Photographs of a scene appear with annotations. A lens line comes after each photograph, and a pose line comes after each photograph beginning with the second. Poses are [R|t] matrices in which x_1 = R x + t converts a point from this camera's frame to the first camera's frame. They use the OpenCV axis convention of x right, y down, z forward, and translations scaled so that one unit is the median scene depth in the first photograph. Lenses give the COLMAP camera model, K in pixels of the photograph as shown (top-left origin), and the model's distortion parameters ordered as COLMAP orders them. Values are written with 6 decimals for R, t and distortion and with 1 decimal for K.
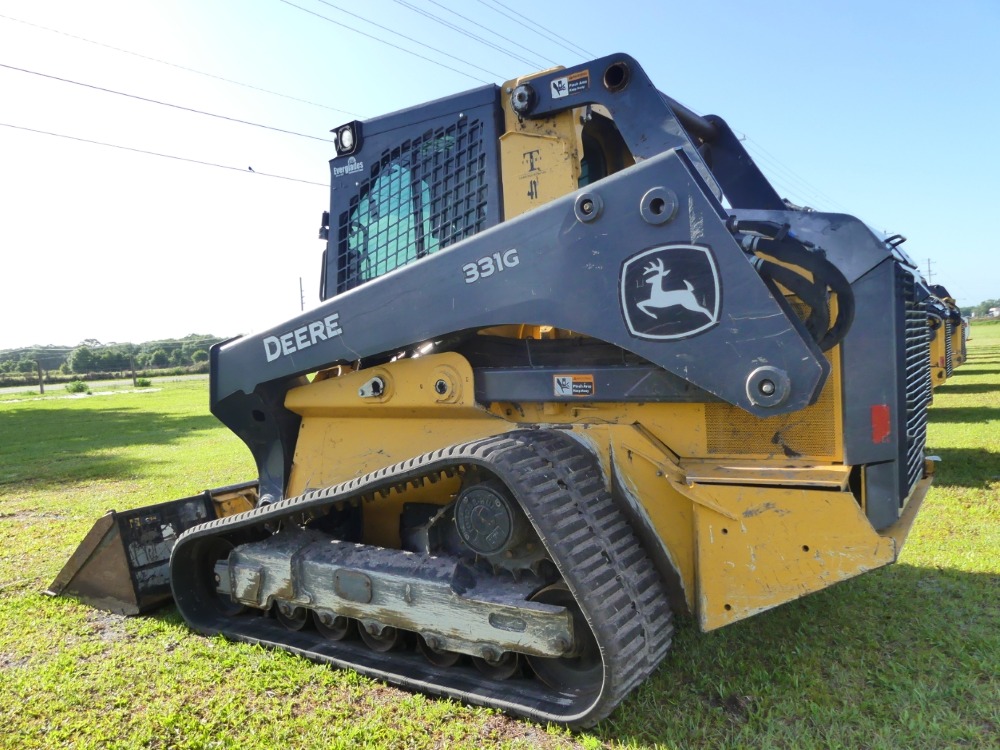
lens RADIAL K [[766.3, 0, 500.0], [0, 766.3, 375.0], [0, 0, 1]] dist [0.001426, -0.001863]
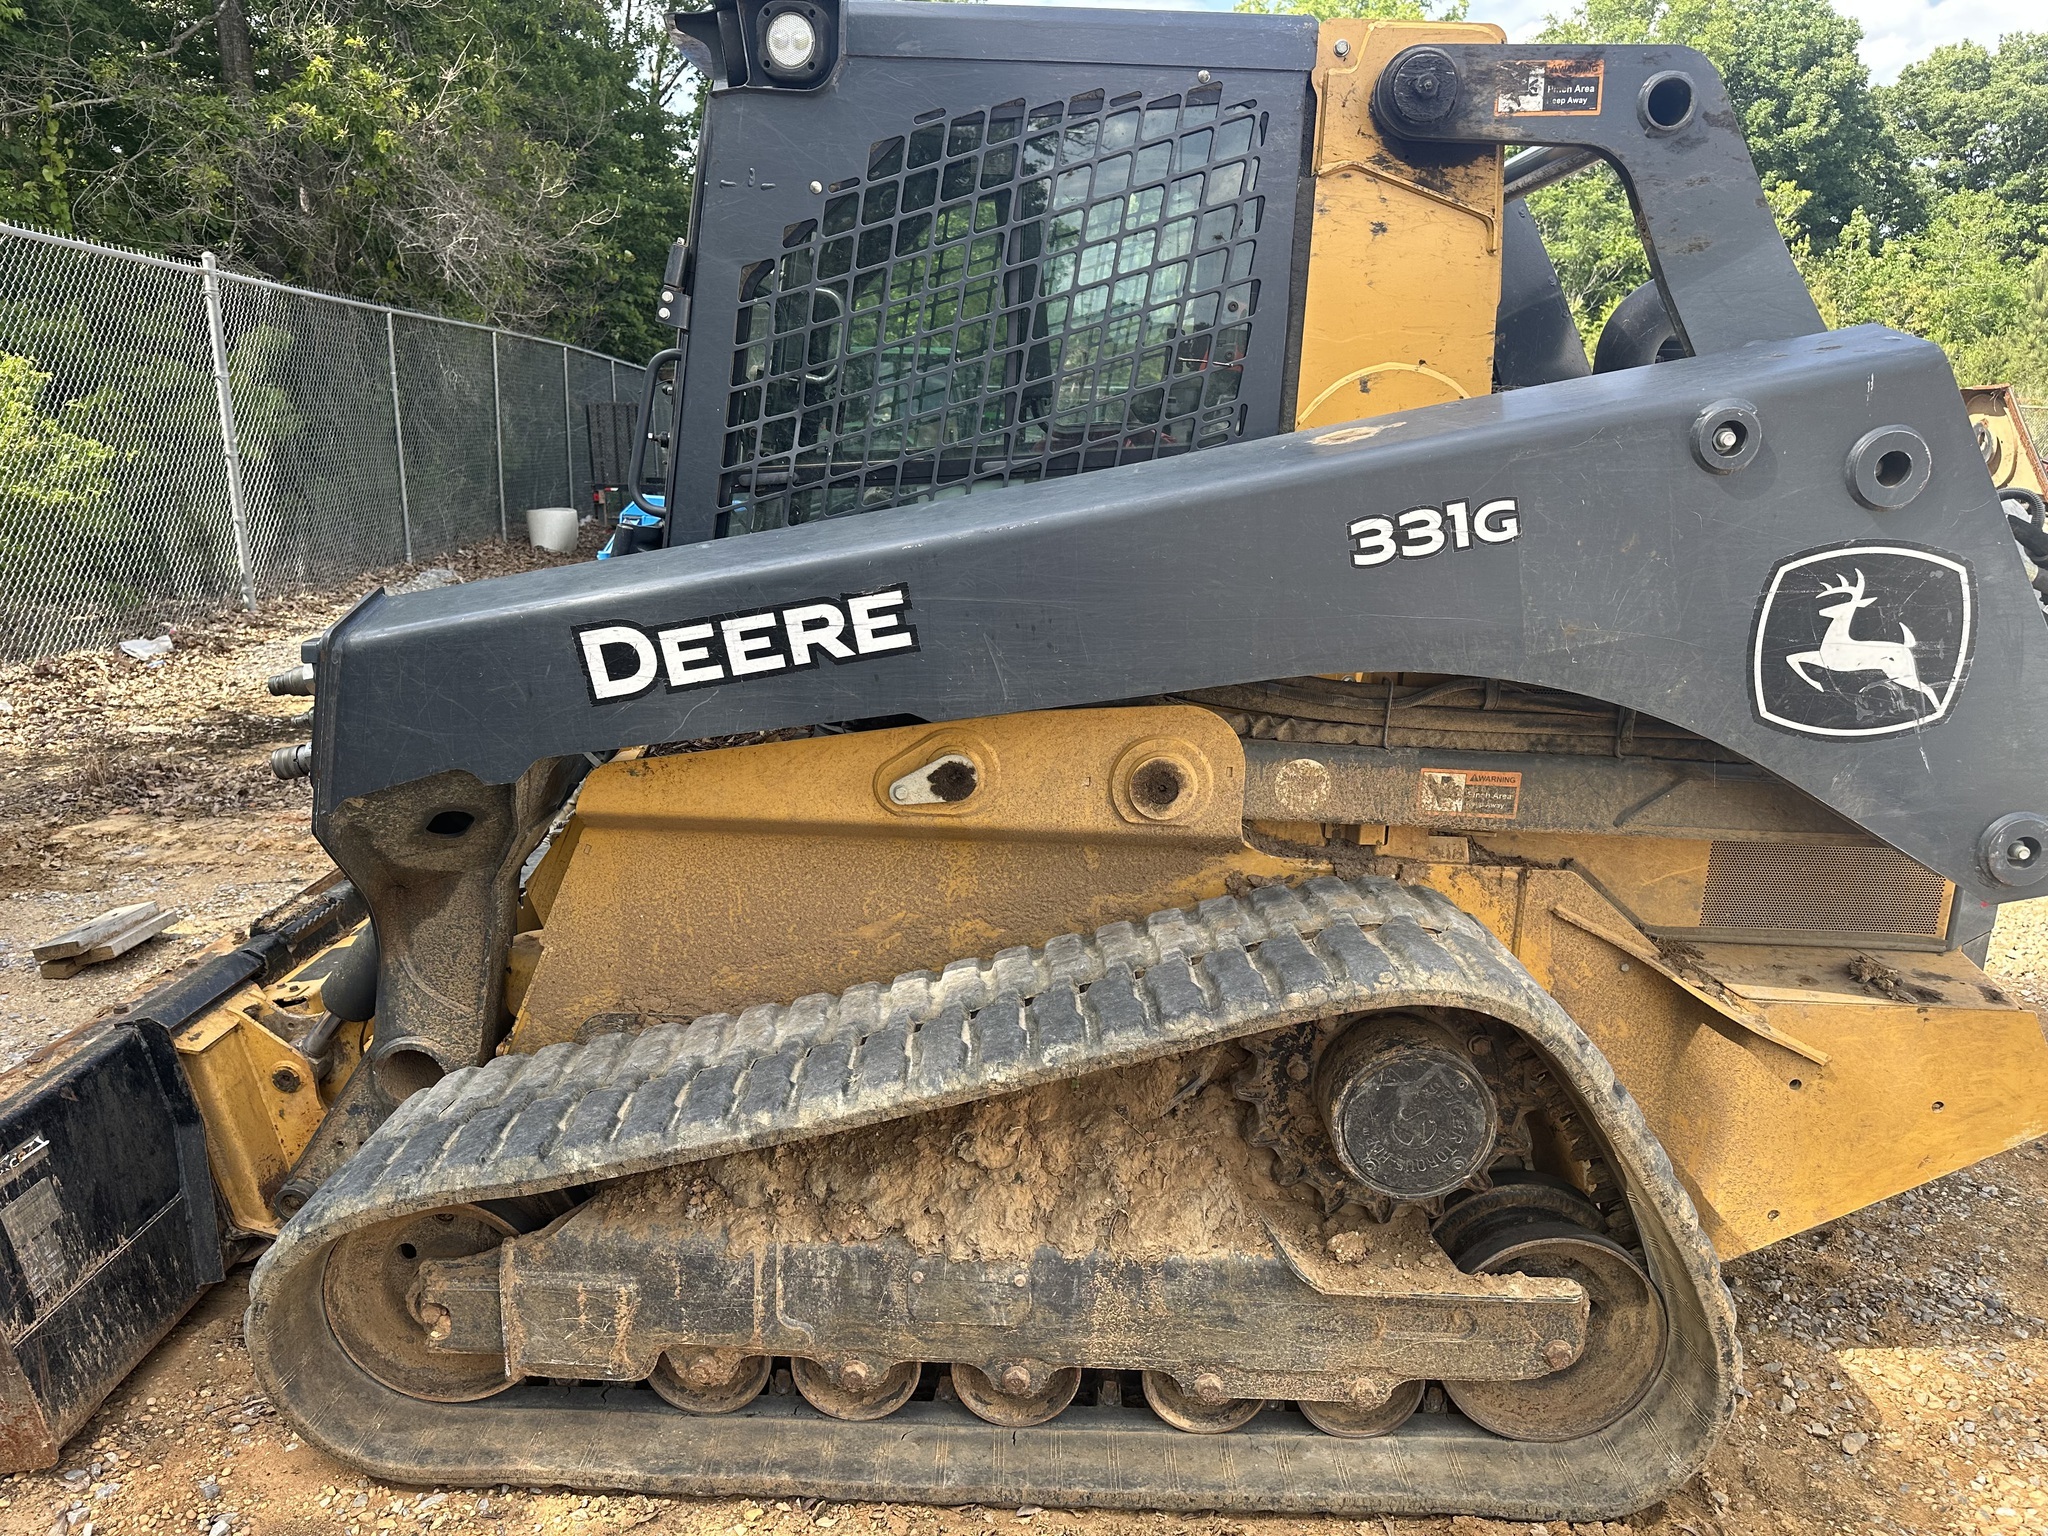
lens RADIAL K [[1503.0, 0, 1019.4], [0, 1503.0, 815.5], [0, 0, 1]] dist [0.045097, -0.004315]
pose [[0.825673, -0.049282, 0.561992, -0.566089], [-0.061880, 0.982255, 0.177050, -0.104086], [-0.560745, -0.180962, 0.807972, 0.371040]]
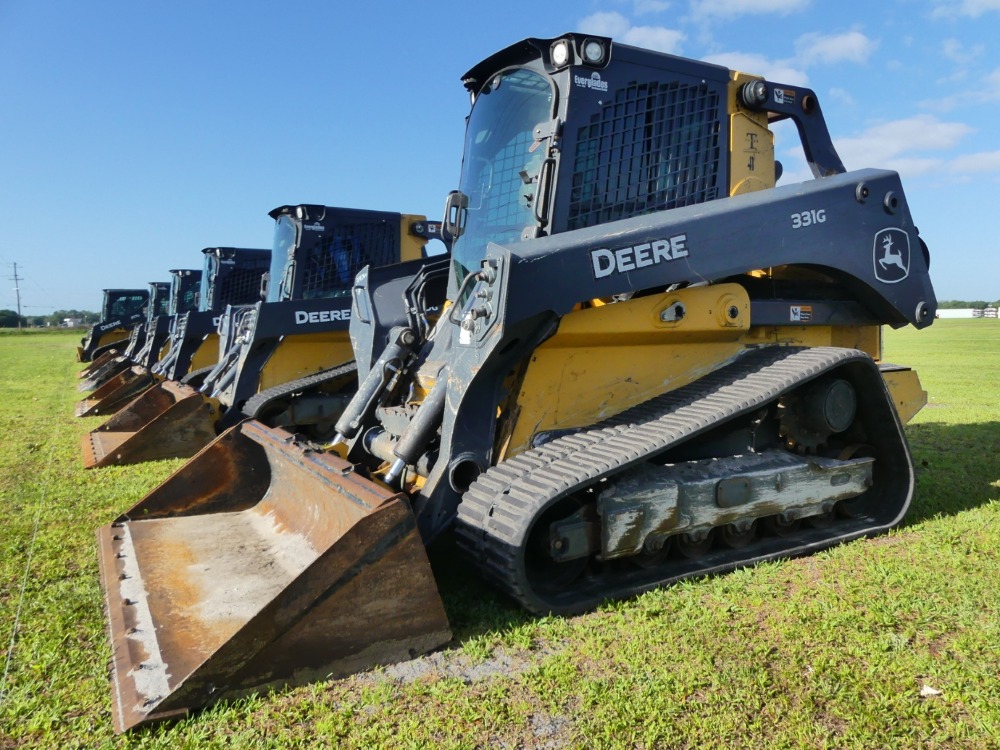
lens RADIAL K [[777.0, 0, 517.1], [0, 777.0, 371.1], [0, 0, 1]] dist [-0.004838, -0.005914]
pose [[0.414011, -0.007028, 0.910245, -1.229738], [0.027046, 0.999624, -0.004584, 0.097091], [-0.909870, 0.026516, 0.414045, 0.773629]]
